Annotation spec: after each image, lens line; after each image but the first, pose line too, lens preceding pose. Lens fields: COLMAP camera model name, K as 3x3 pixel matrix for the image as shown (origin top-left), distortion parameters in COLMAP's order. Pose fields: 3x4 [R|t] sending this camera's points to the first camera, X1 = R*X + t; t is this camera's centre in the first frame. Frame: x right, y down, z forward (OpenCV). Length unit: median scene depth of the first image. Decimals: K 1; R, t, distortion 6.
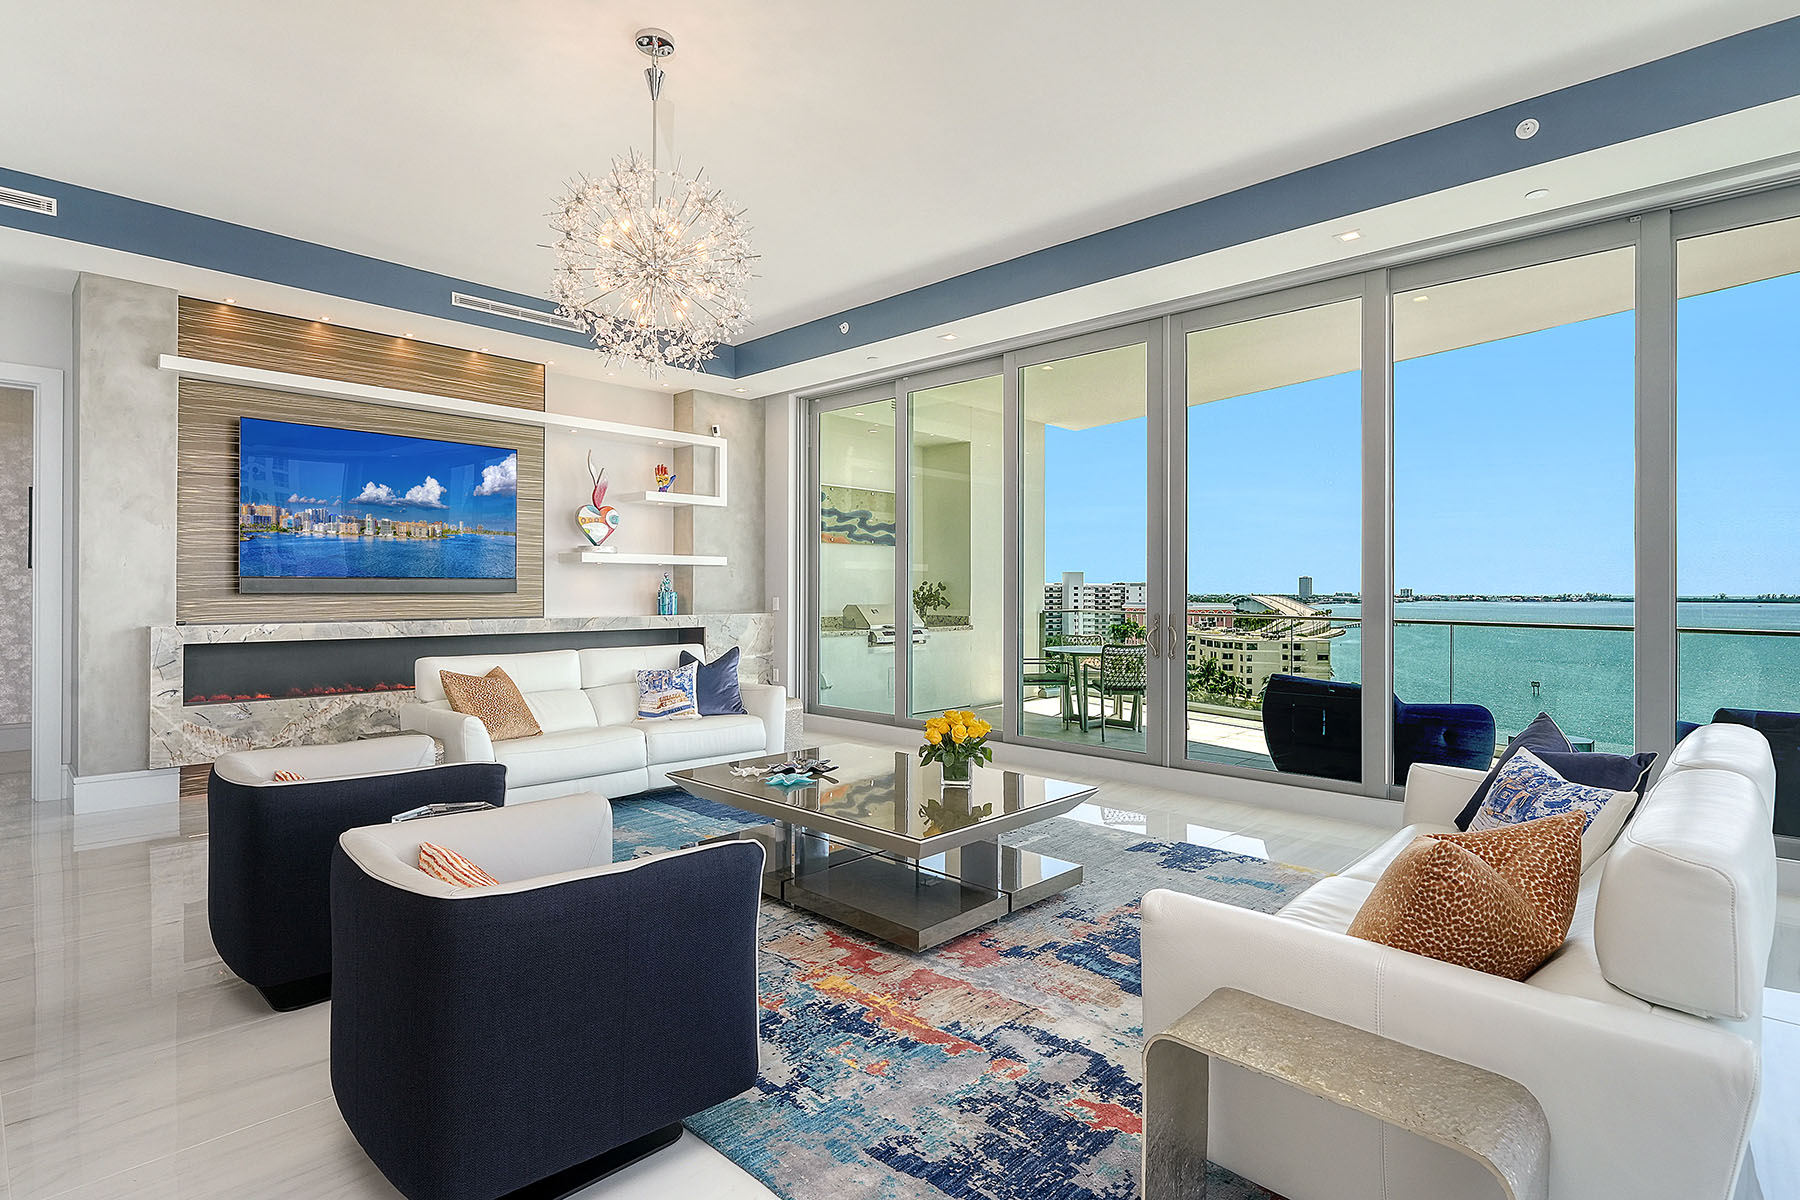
lens RADIAL K [[866.9, 0, 900.0], [0, 866.9, 600.0], [0, 0, 1]] dist [0.035592, -0.038434]
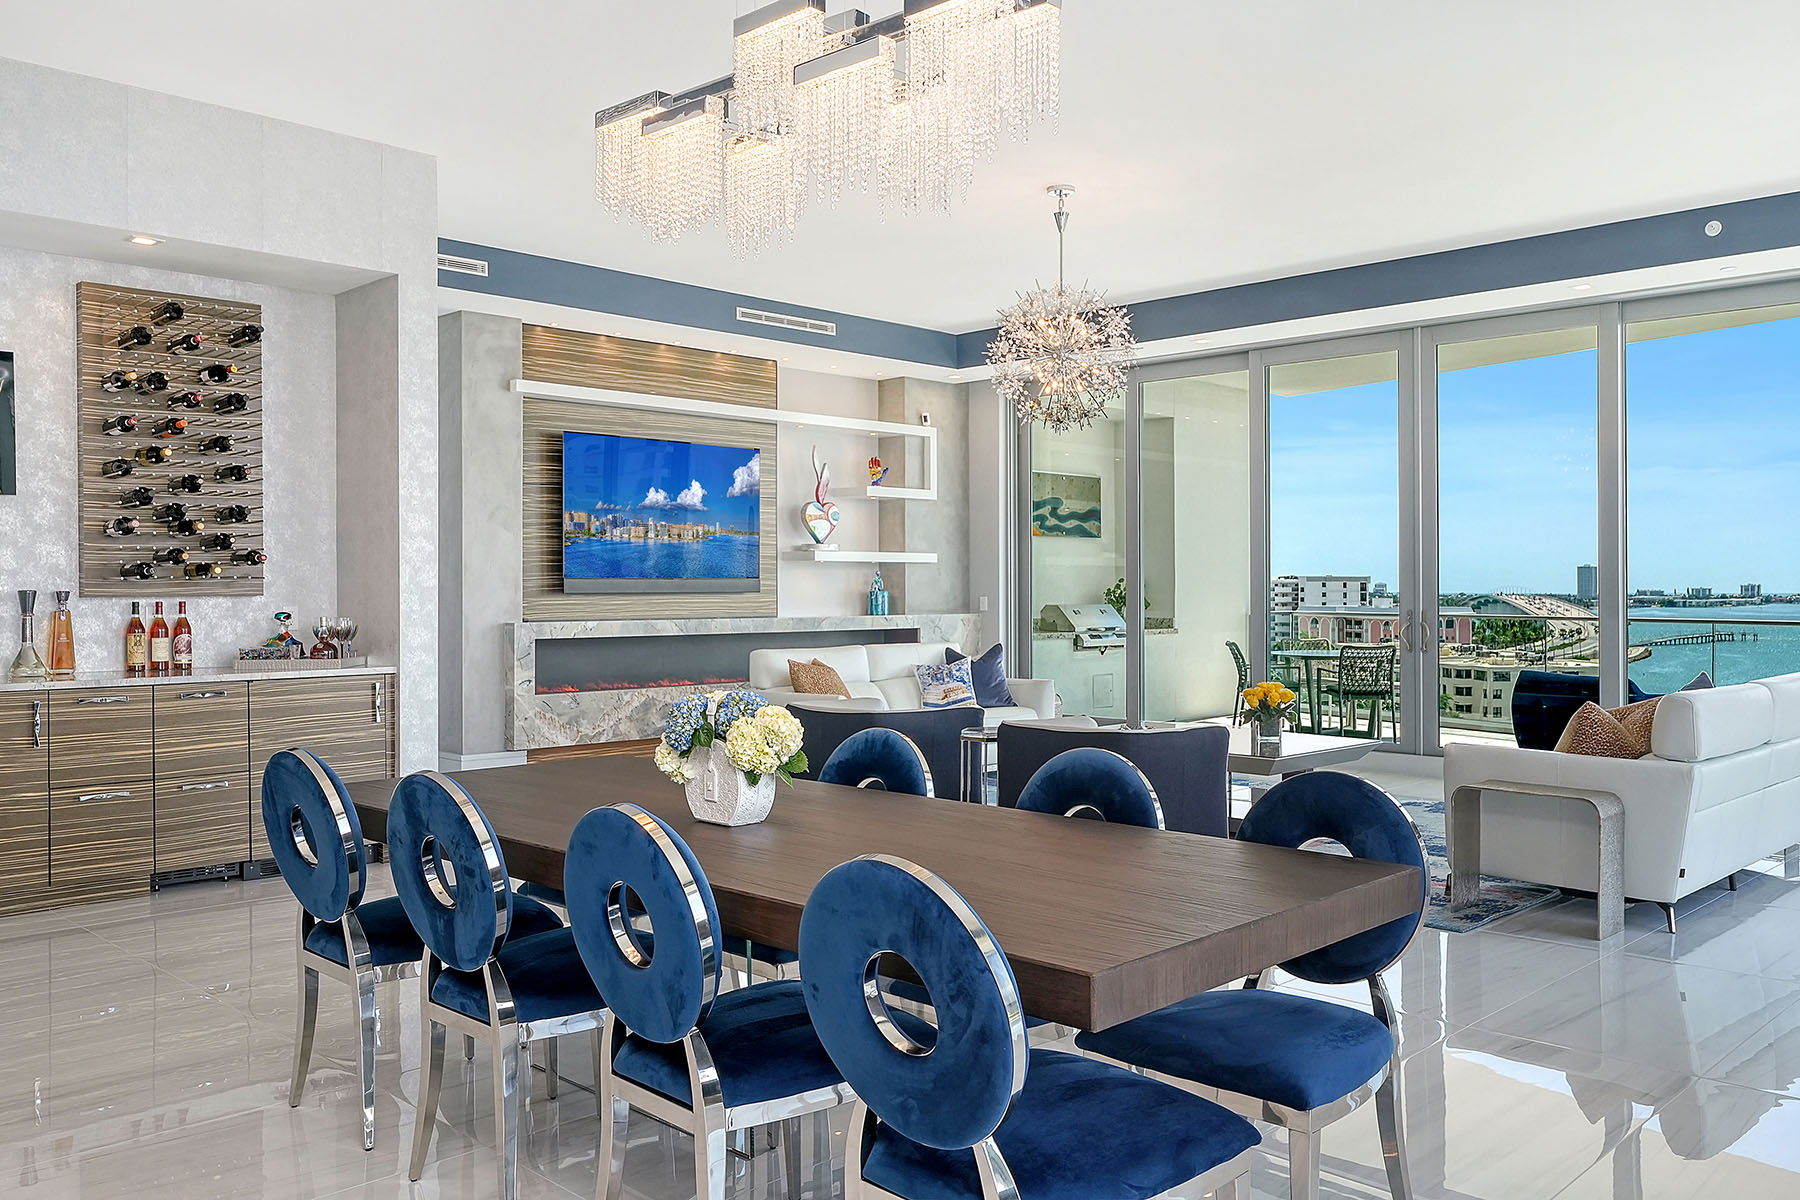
lens RADIAL K [[1422.6, 0, 900.0], [0, 1422.6, 600.0], [0, 0, 1]] dist [0.004857, -0.009929]
pose [[0.999870, -0.003744, -0.015665, -0.258956], [0.003687, 0.999986, -0.003681, 0.007101], [0.015679, 0.003623, 0.999871, -0.642903]]
